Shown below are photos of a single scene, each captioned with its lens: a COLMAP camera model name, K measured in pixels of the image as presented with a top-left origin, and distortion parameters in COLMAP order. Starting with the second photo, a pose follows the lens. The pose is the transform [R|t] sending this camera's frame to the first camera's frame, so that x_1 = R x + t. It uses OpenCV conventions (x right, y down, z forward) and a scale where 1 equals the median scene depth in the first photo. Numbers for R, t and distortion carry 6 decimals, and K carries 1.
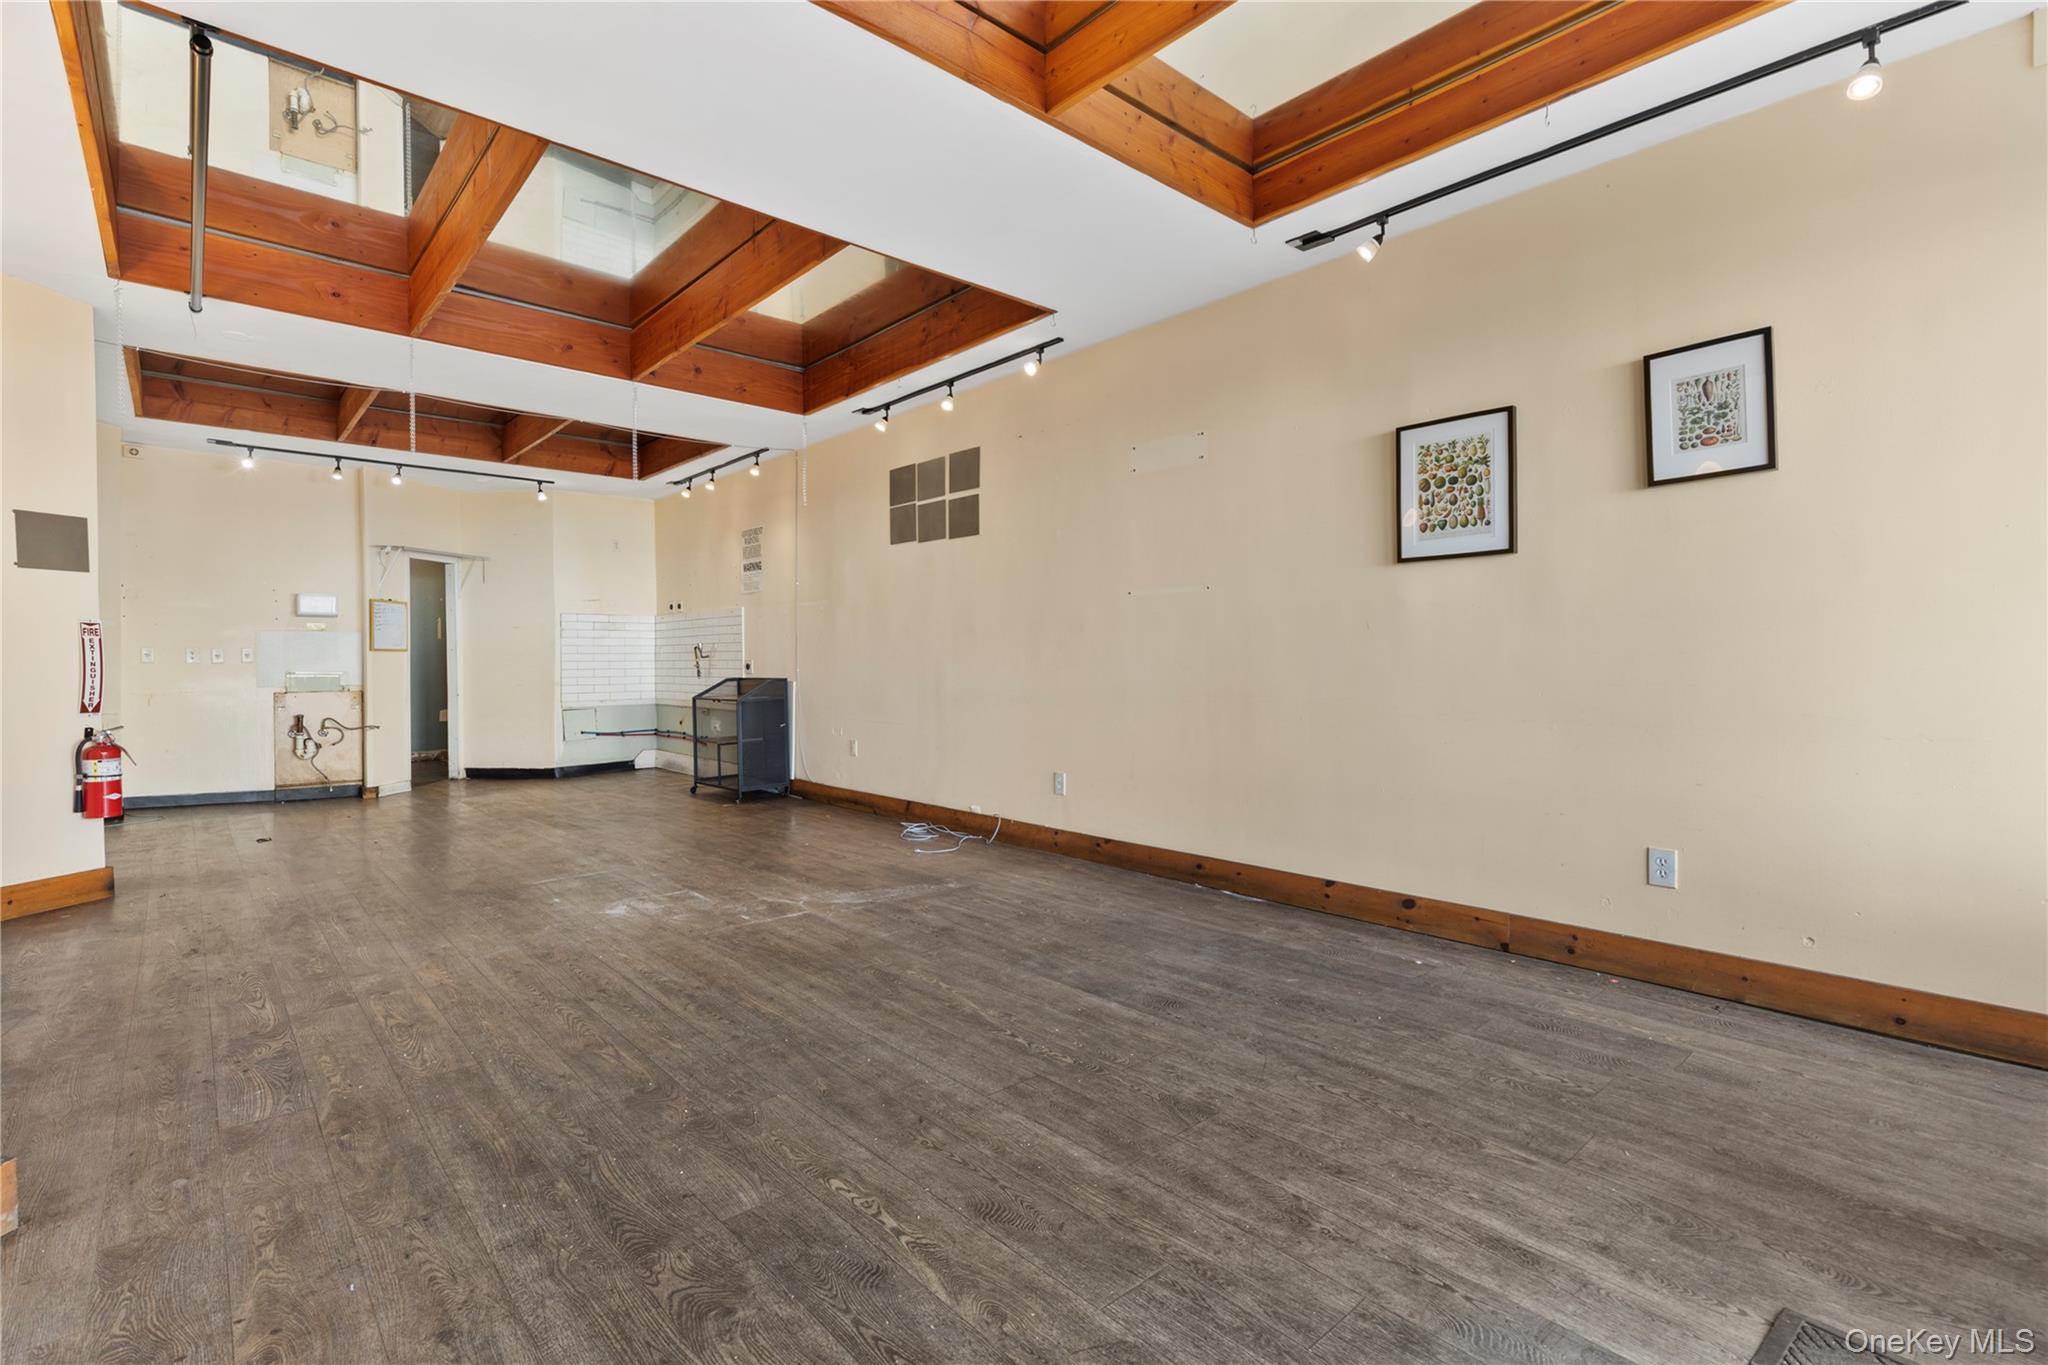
lens RADIAL K [[930.7, 0, 1007.1], [0, 930.7, 672.4], [0, 0, 1]] dist [0.007724, -0.000779]
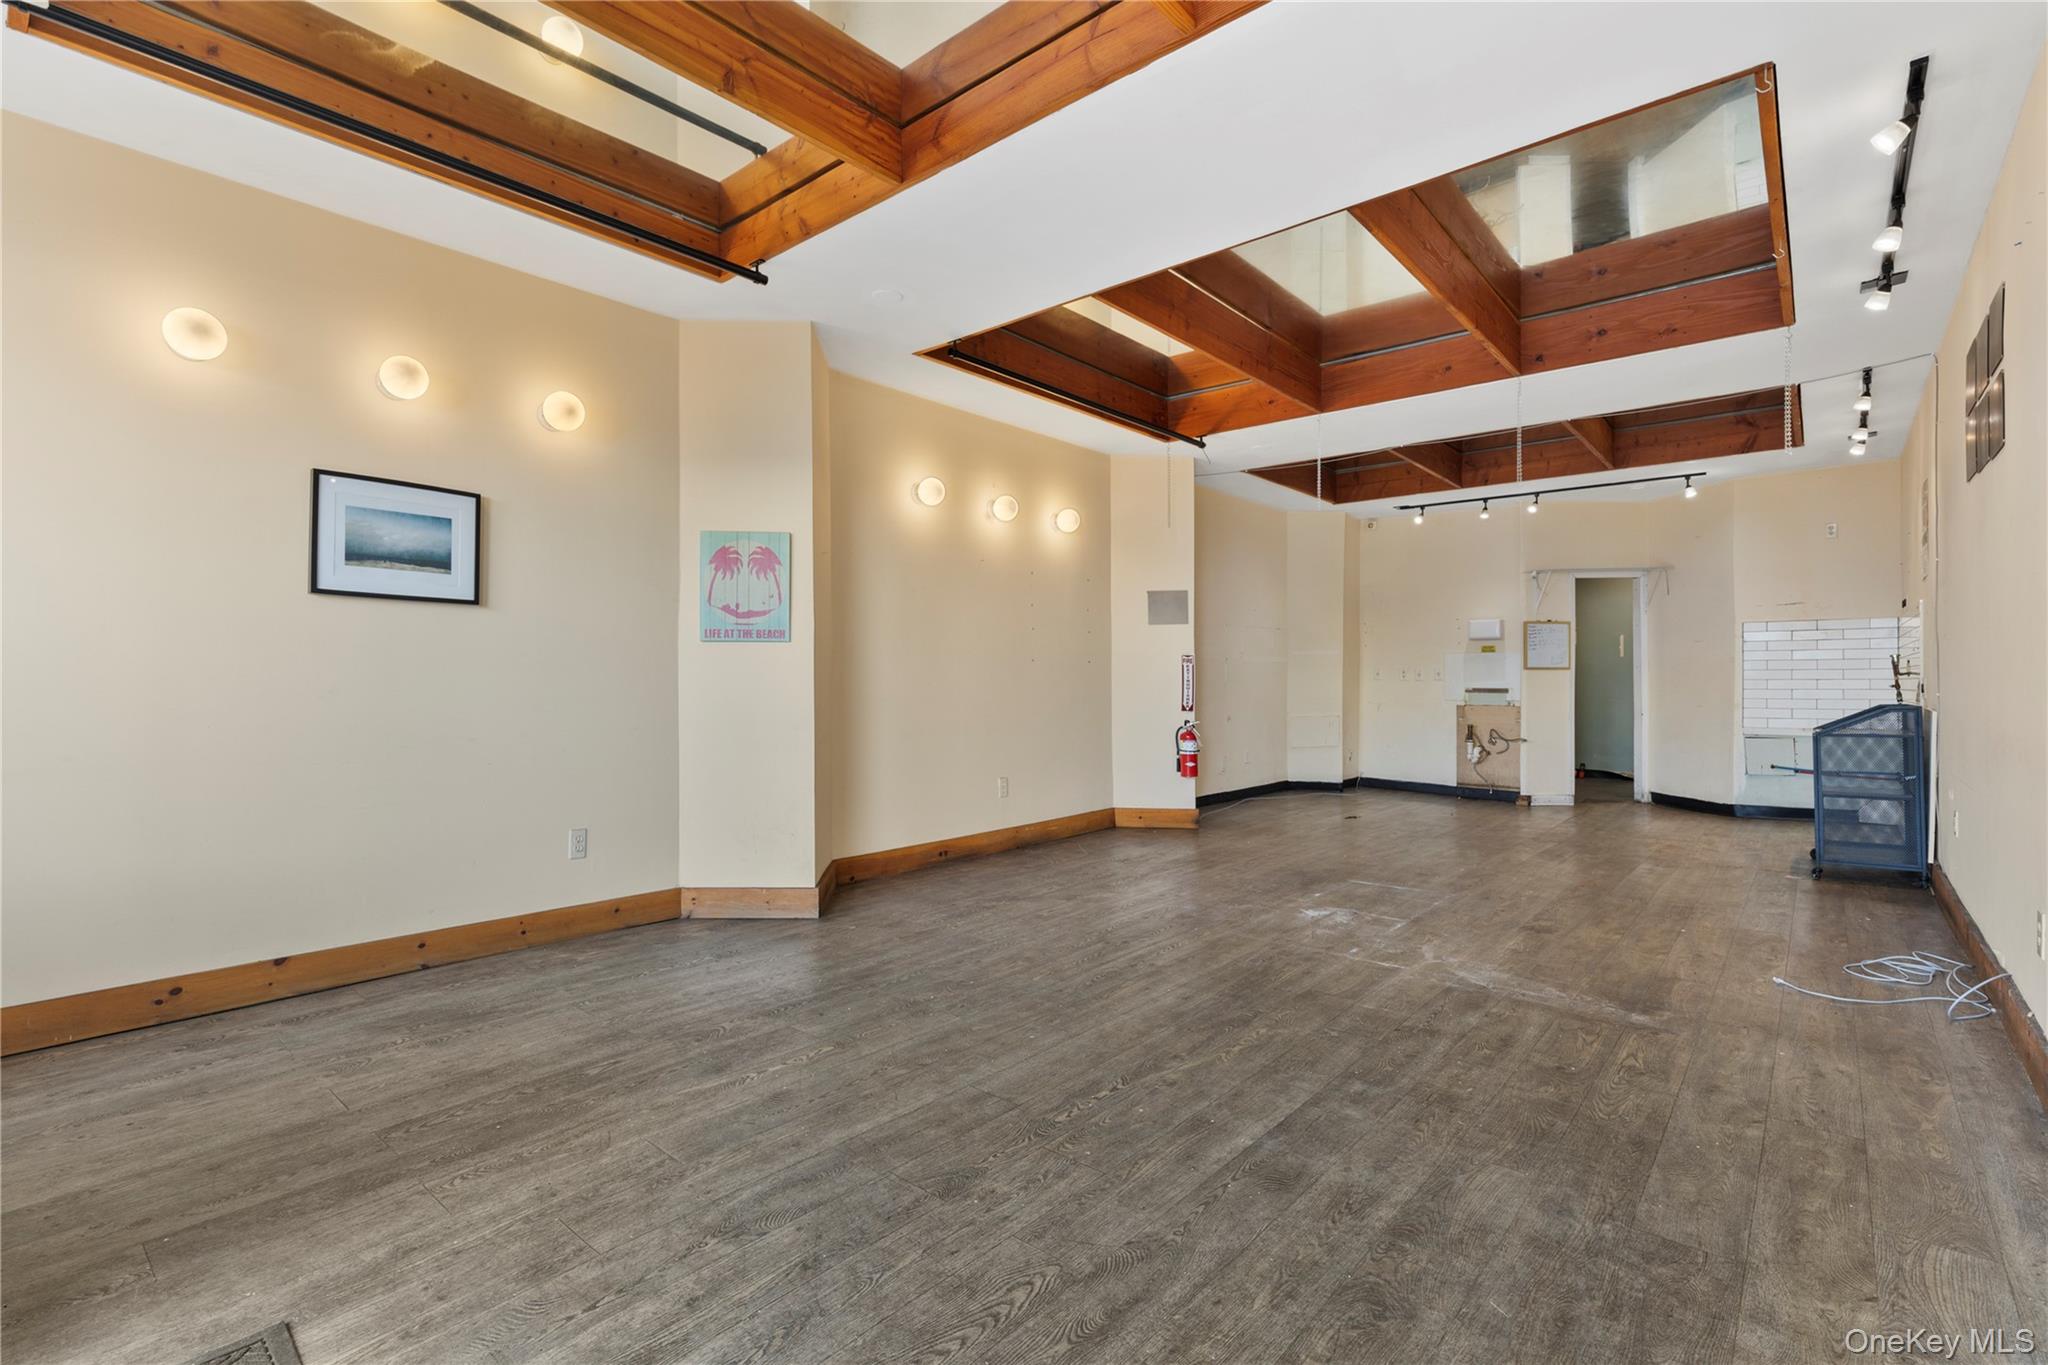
lens RADIAL K [[929.5, 0, 1012.6], [0, 929.5, 684.6], [0, 0, 1]] dist [0.008840, -0.000393]
pose [[0.140448, 0.008097, -0.990055, 0.557075], [-0.012453, 0.999902, 0.006411, -0.009050], [0.990010, 0.011429, 0.140535, 0.474924]]
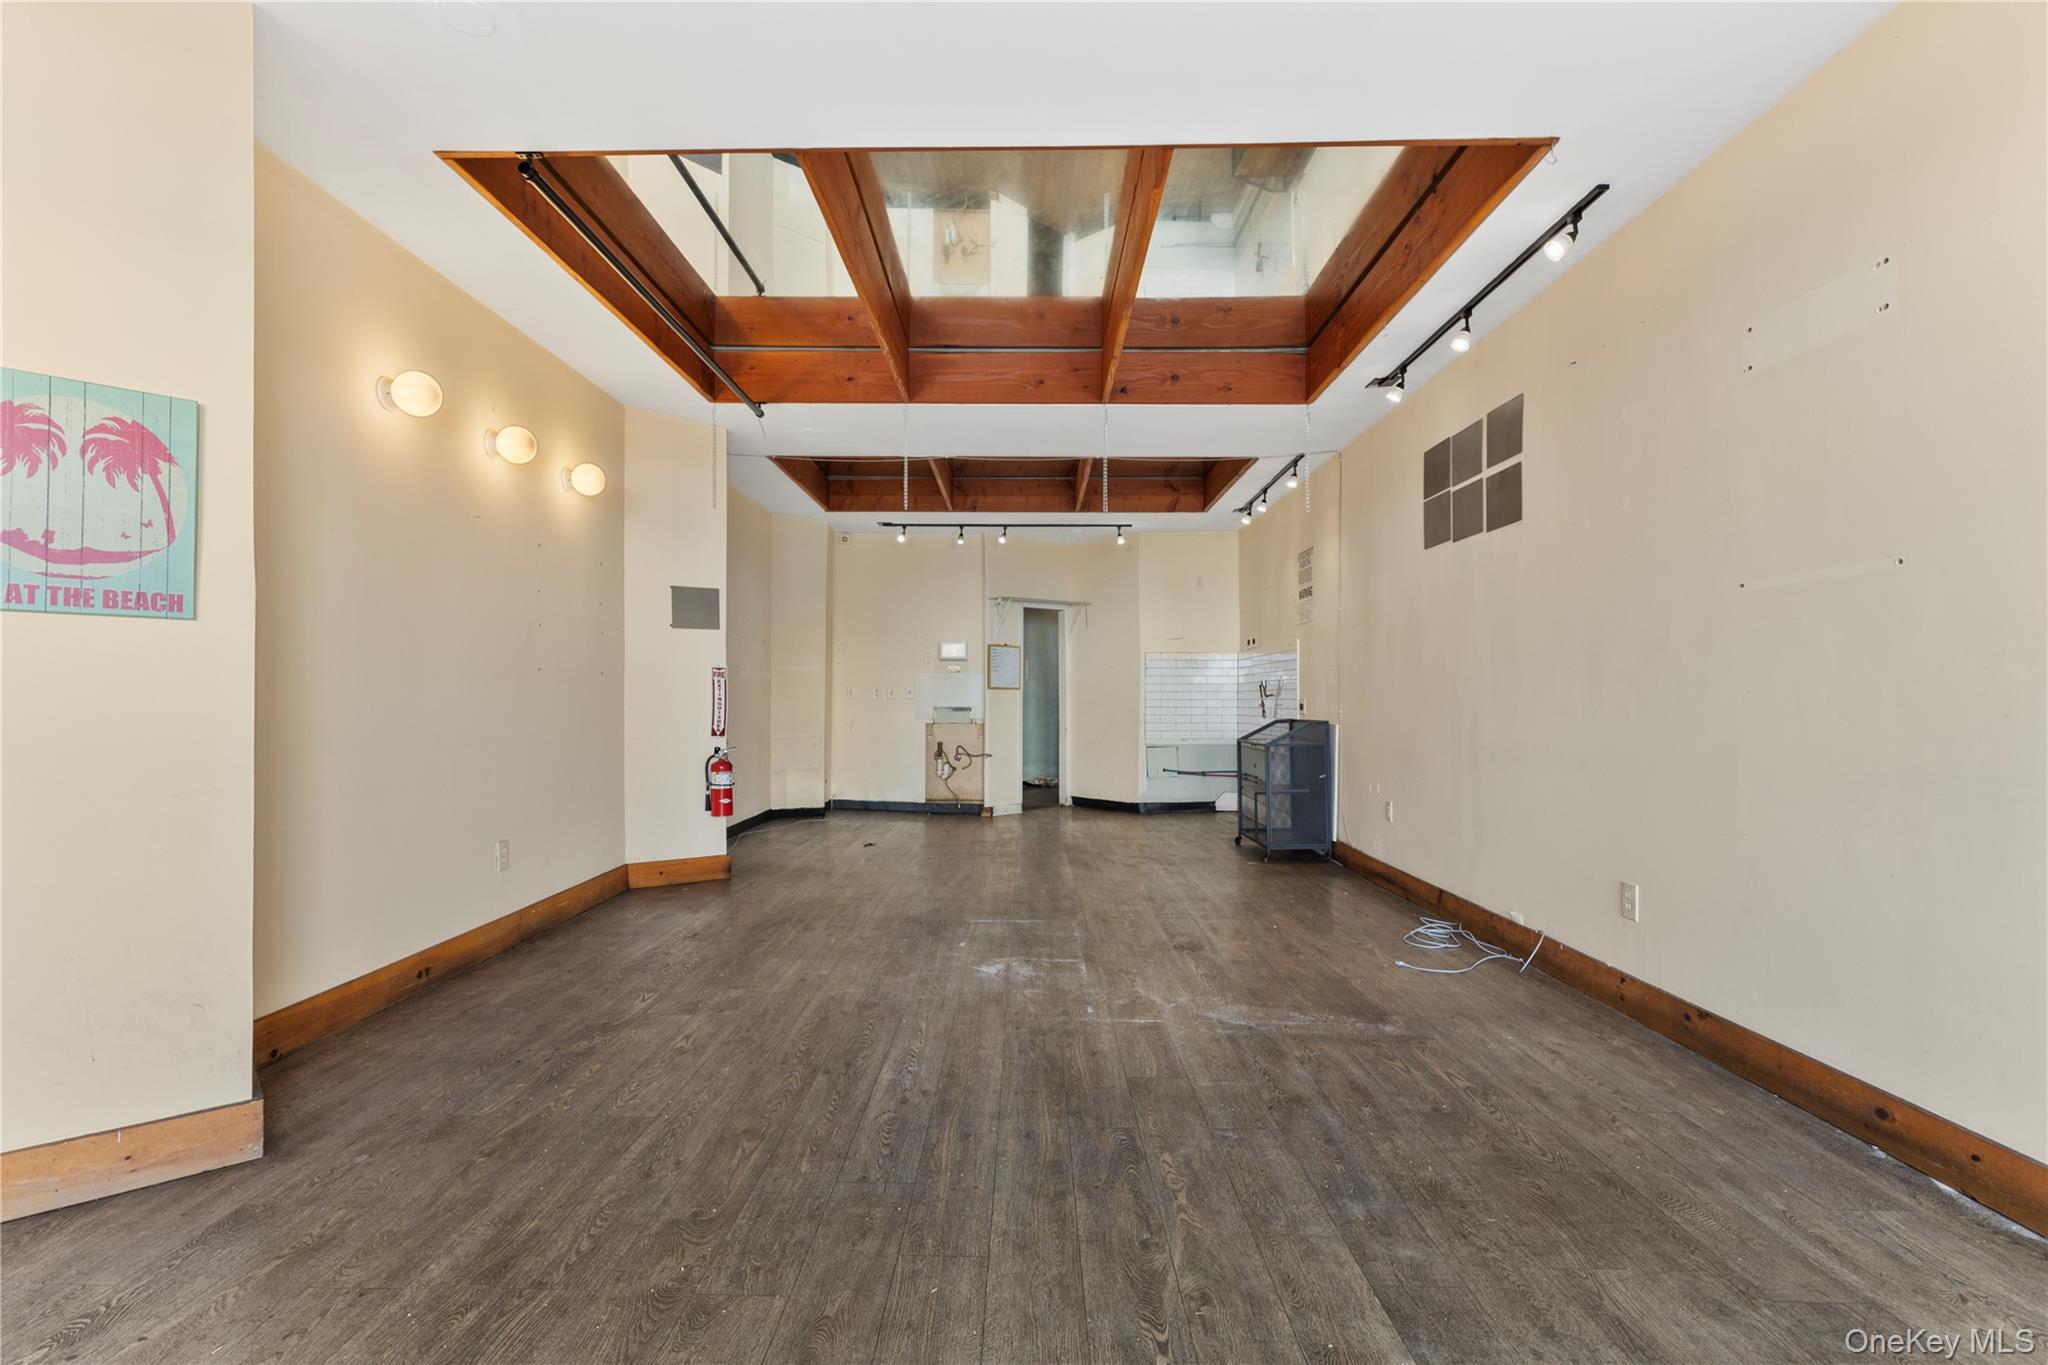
lens RADIAL K [[927.3, 0, 1007.1], [0, 927.3, 692.3], [0, 0, 1]] dist [0.007114, -0.000941]
pose [[0.737636, 0.001545, -0.675196, 0.202543], [-0.014979, 0.999789, -0.014077, -0.006224], [0.675032, 0.020498, 0.737504, 0.307894]]
